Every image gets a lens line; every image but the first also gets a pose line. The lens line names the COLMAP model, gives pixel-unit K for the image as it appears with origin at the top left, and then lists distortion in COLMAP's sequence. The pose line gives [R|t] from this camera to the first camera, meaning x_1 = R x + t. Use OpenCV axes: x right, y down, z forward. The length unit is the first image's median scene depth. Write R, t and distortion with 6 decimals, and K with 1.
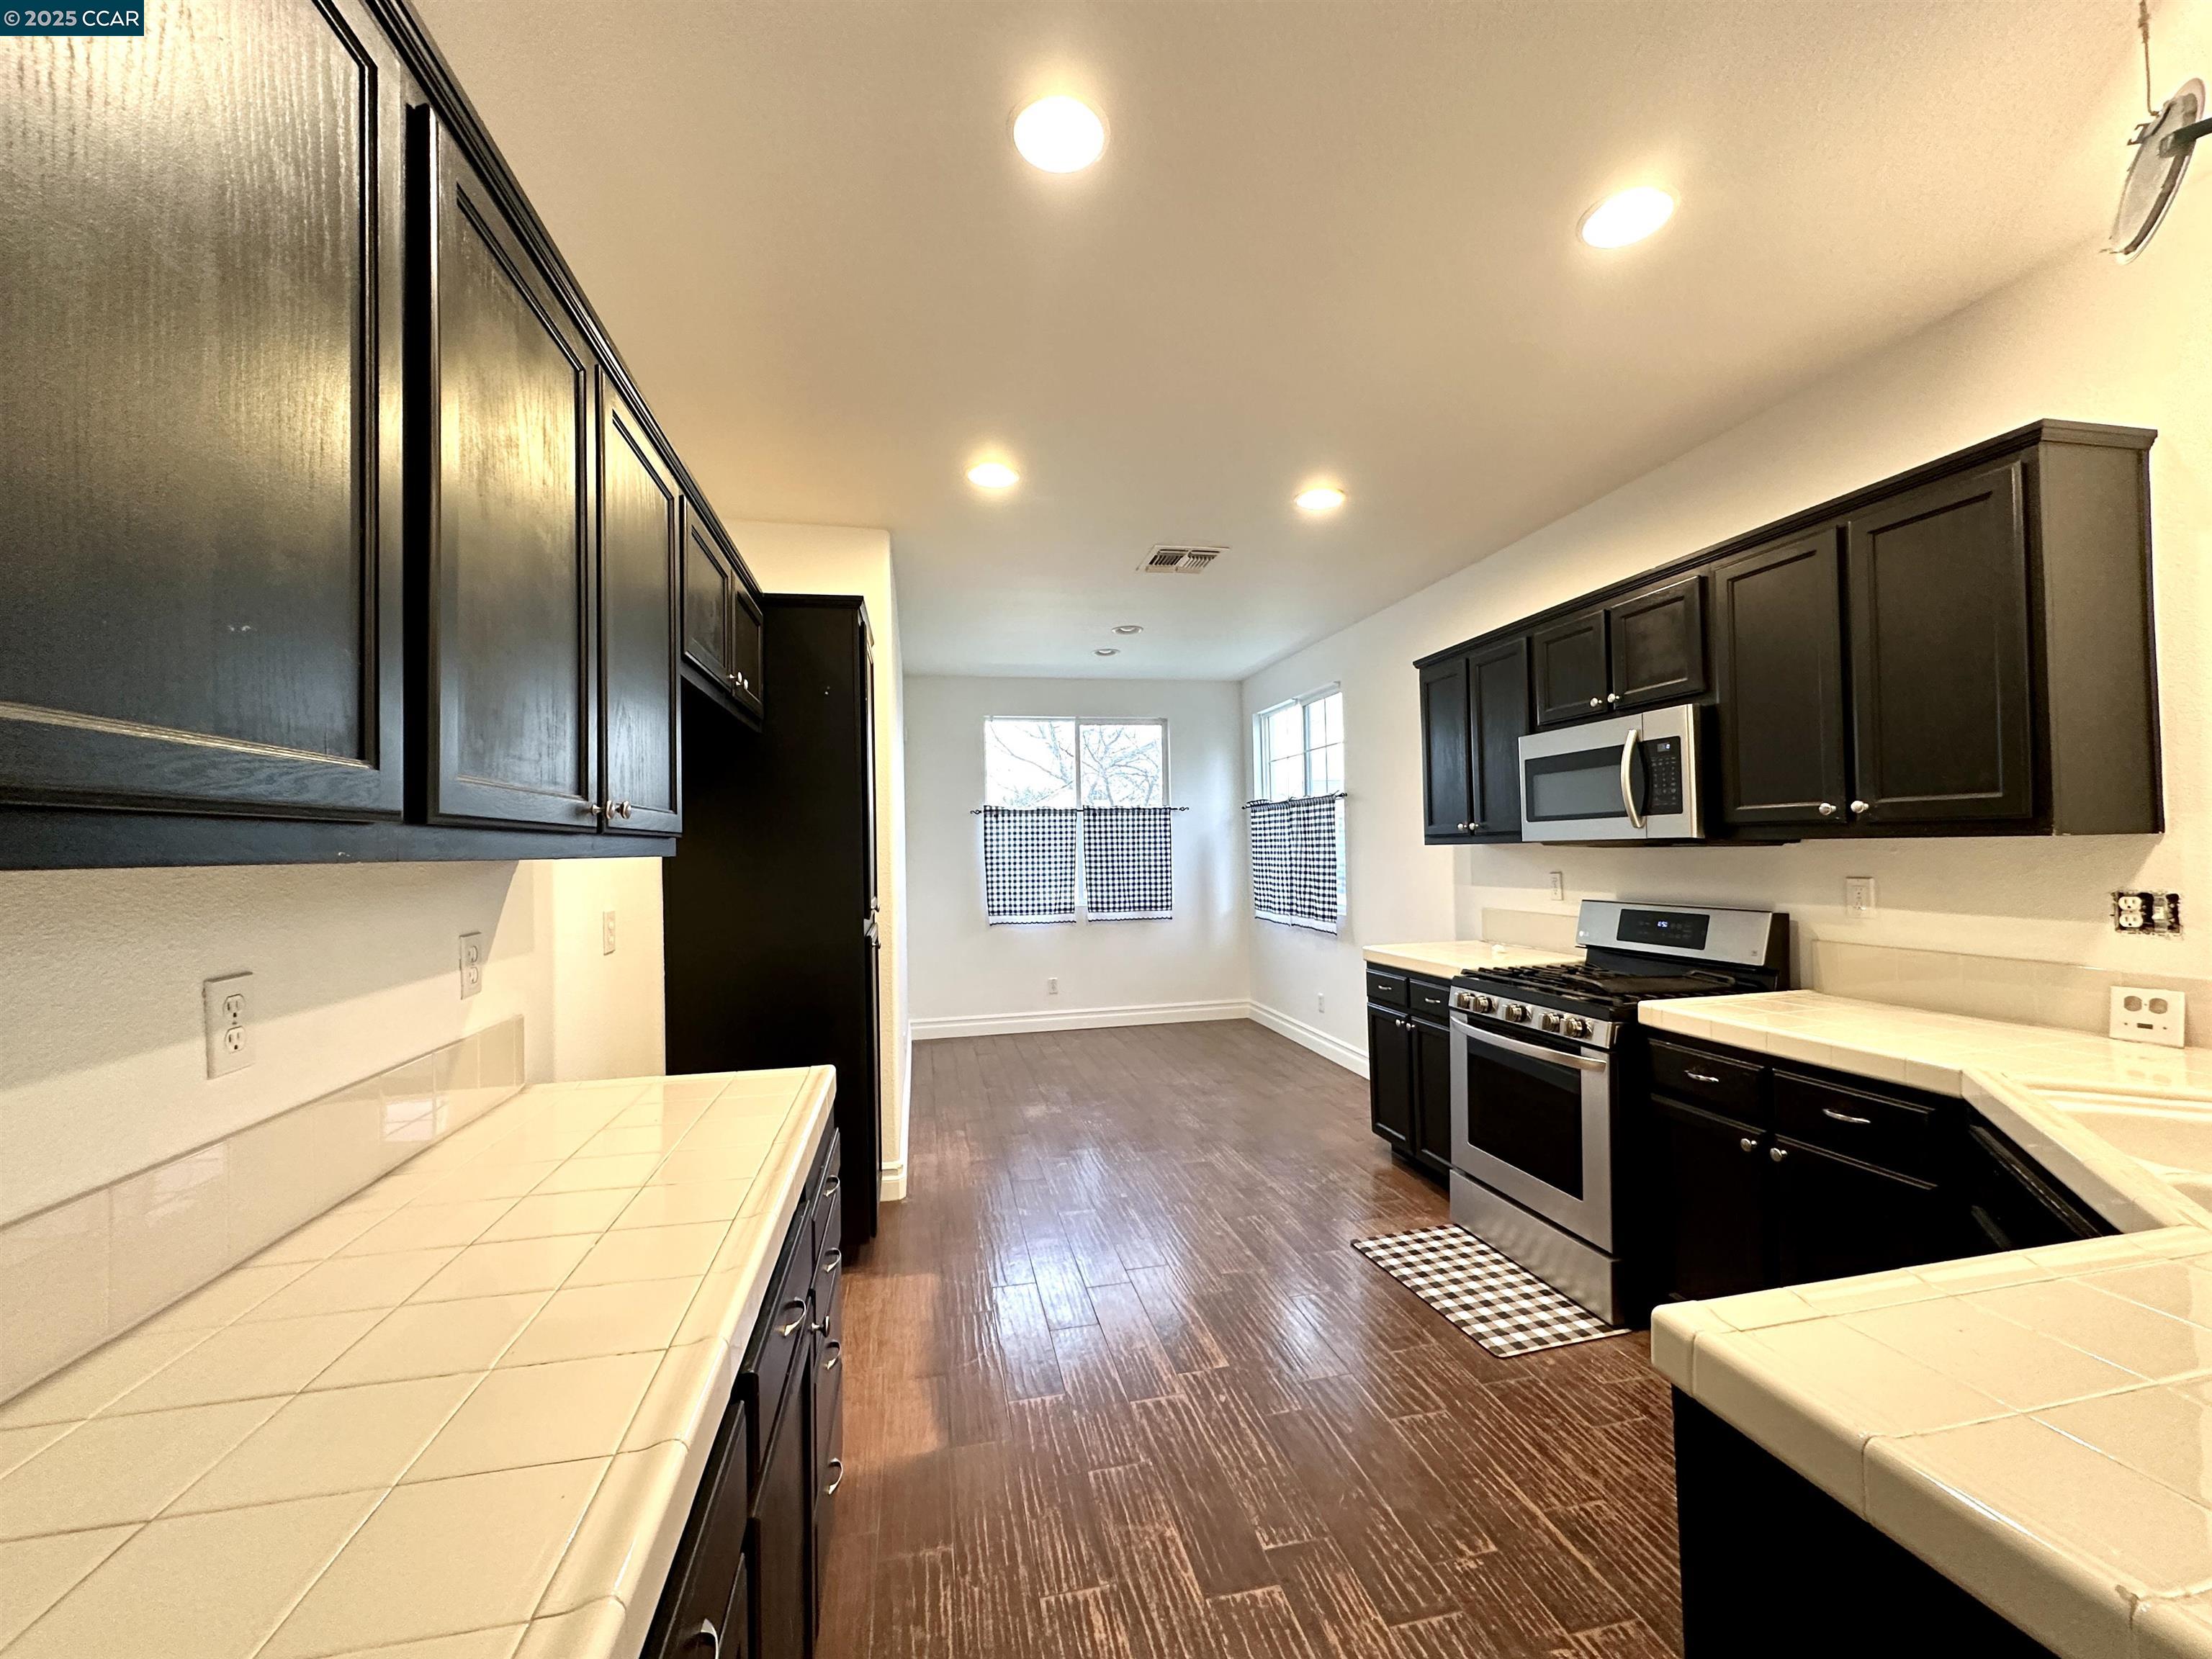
lens RADIAL K [[885.7, 0, 1106.0], [0, 885.7, 829.5], [0, 0, 1]] dist [0.001851, -0.000143]
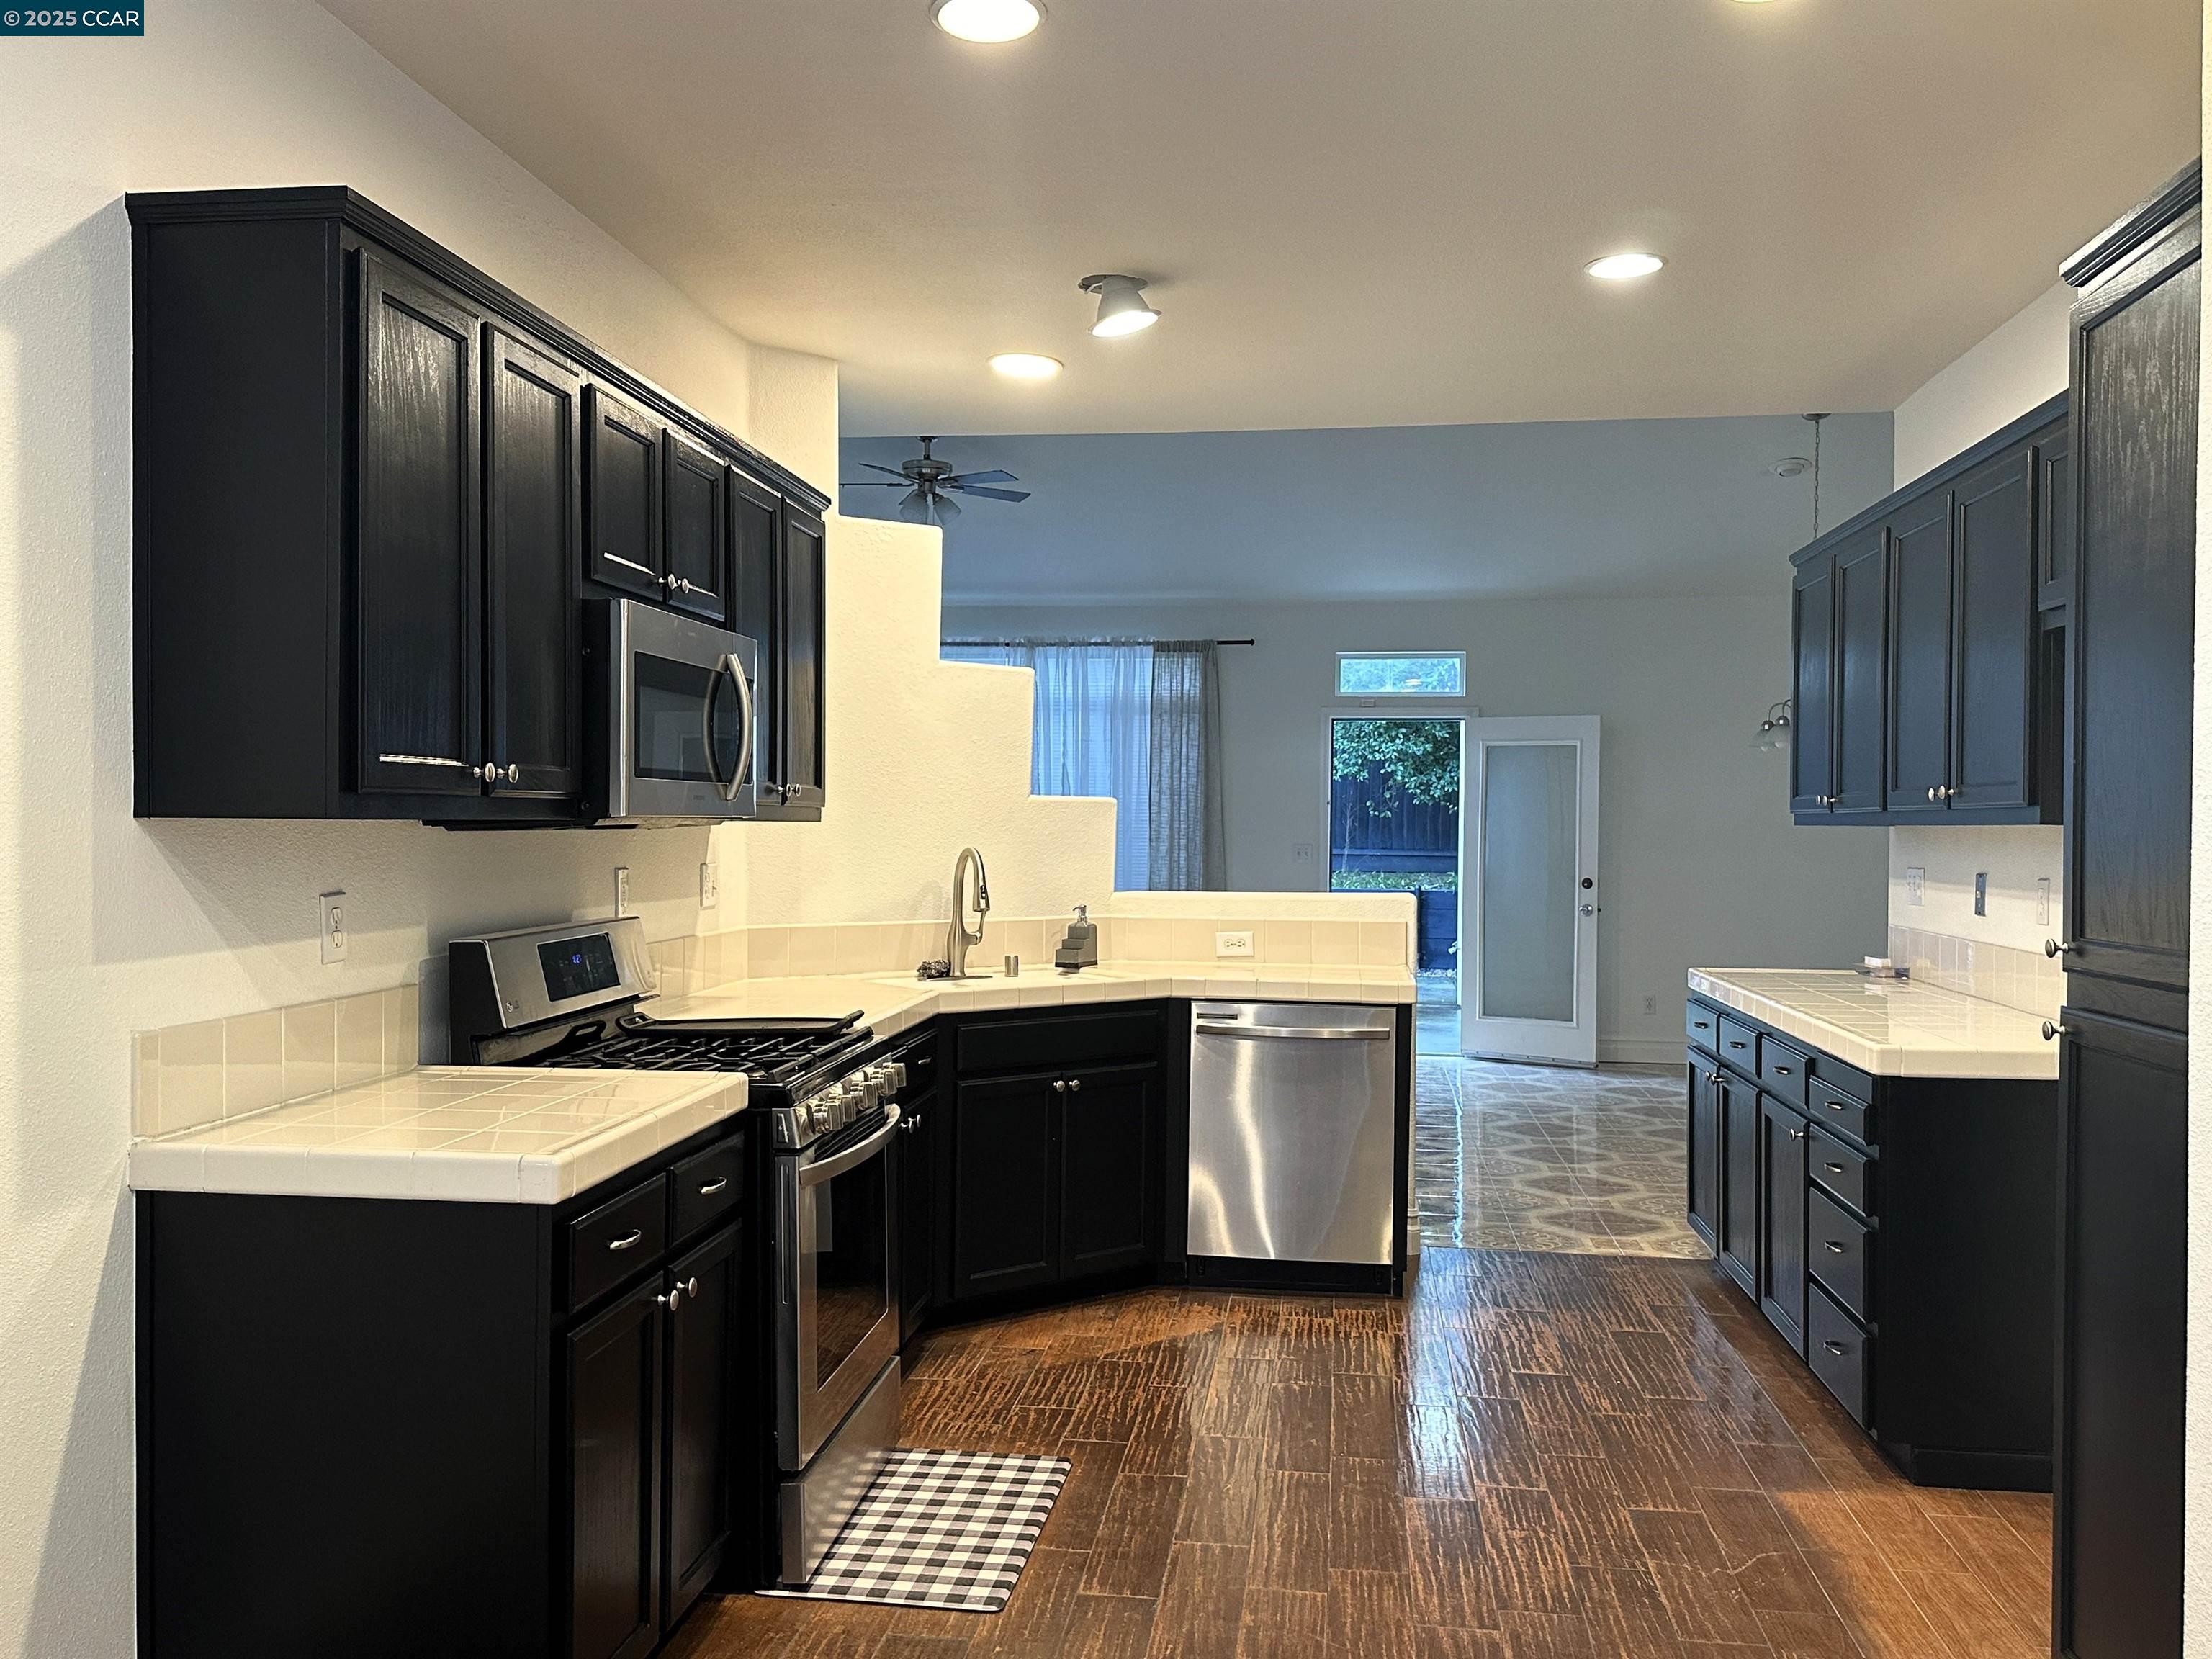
lens RADIAL K [[1794.7, 0, 1106.0], [0, 1794.7, 829.5], [0, 0, 1]] dist [0.004764, 0.001585]
pose [[-0.941204, 0.009351, 0.337709, -0.114142], [0.003027, 0.999810, -0.019248, 0.043332], [-0.337825, -0.017094, -0.941054, 1.965093]]
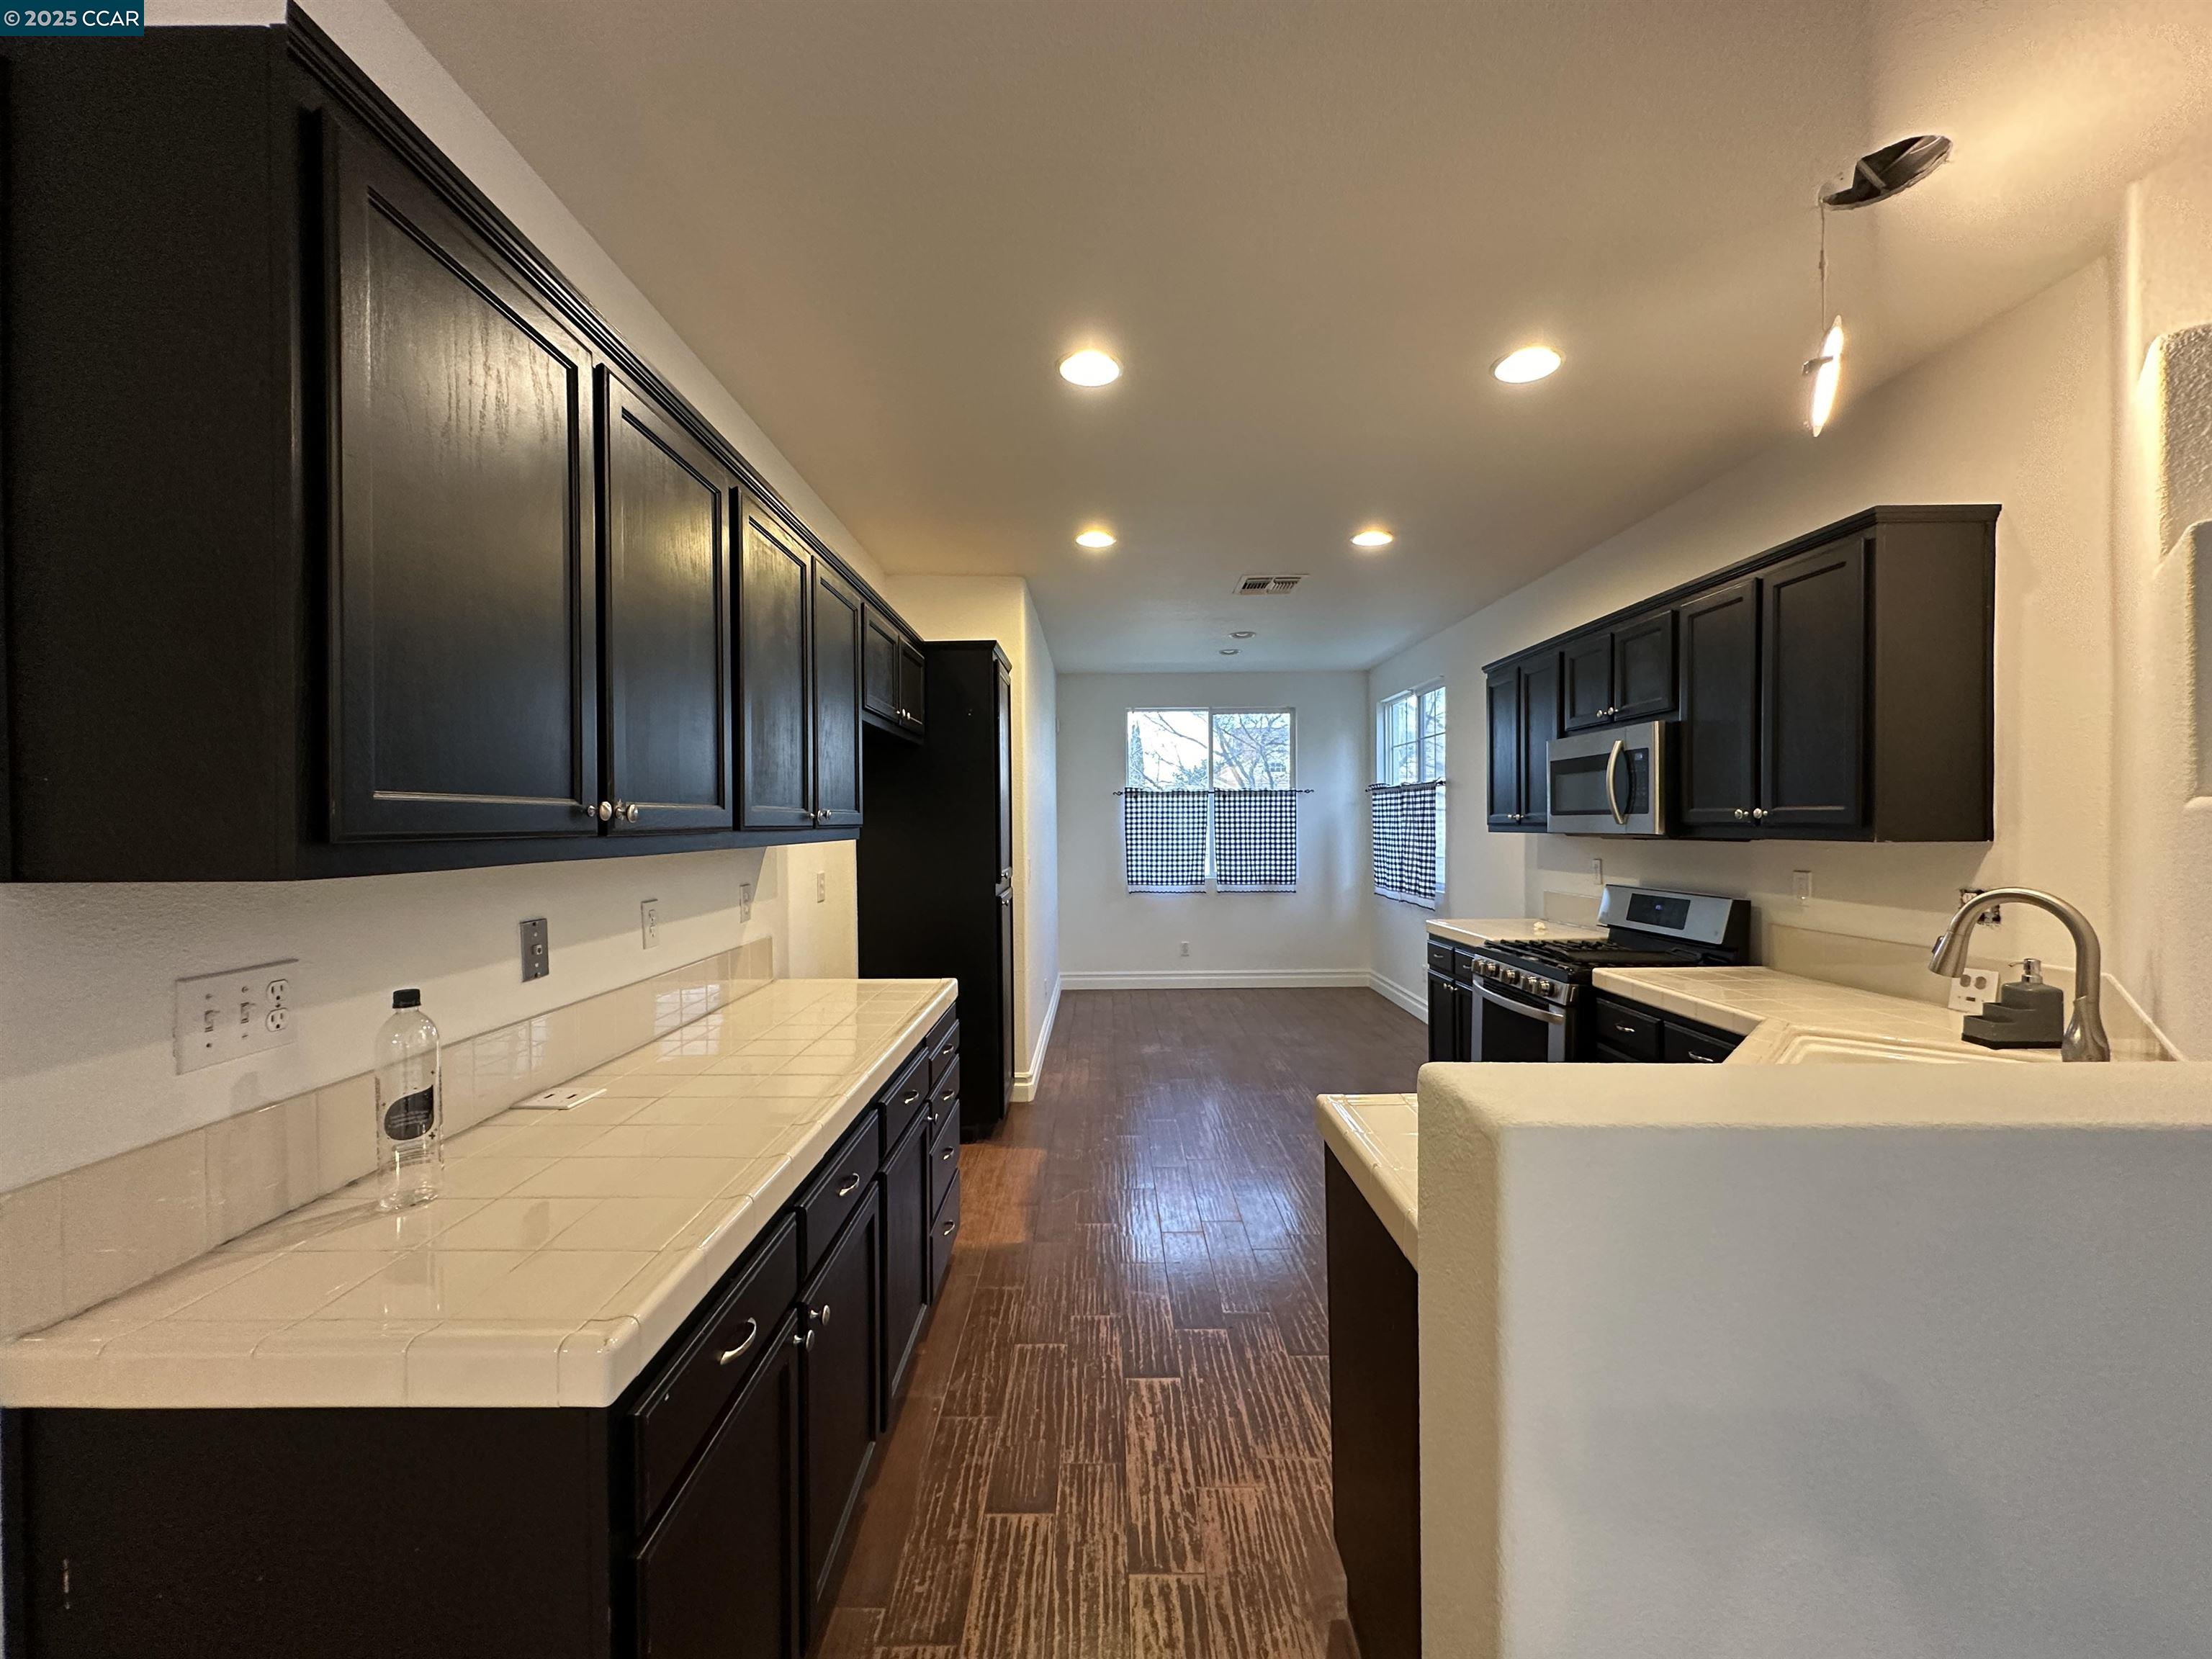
lens RADIAL K [[901.4, 0, 1106.0], [0, 901.4, 829.5], [0, 0, 1]] dist [-0.001183, 0.000019]
pose [[0.978147, 0.015307, -0.207352, 0.163286], [-0.008315, 0.999368, 0.034548, -0.027610], [0.207750, -0.032069, 0.977656, -0.280506]]
